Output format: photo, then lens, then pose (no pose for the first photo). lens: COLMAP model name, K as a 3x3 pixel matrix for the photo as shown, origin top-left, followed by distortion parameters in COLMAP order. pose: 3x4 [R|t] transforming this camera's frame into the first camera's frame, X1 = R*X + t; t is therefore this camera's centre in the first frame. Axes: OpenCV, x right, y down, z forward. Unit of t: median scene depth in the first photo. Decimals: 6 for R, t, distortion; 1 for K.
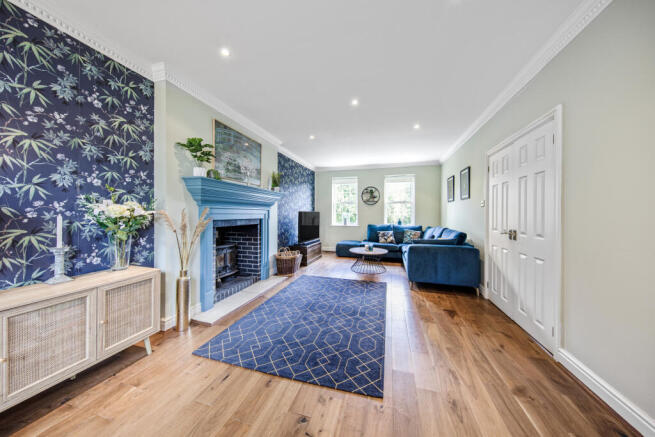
lens RADIAL K [[210.5, 0, 328.6], [0, 210.5, 211.5], [0, 0, 1]] dist [-0.001637, -0.000016]
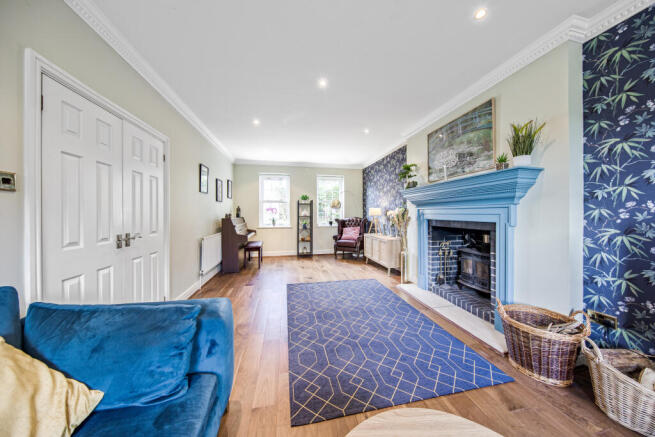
lens RADIAL K [[210.5, 0, 328.4], [0, 210.5, 216.6], [0, 0, 1]] dist [-0.001637, -0.000016]
pose [[-0.884987, 0.004258, -0.465597, 0.364629], [0.001363, 0.999978, 0.006554, 0.012176], [0.465614, 0.005166, -0.884973, 1.280400]]
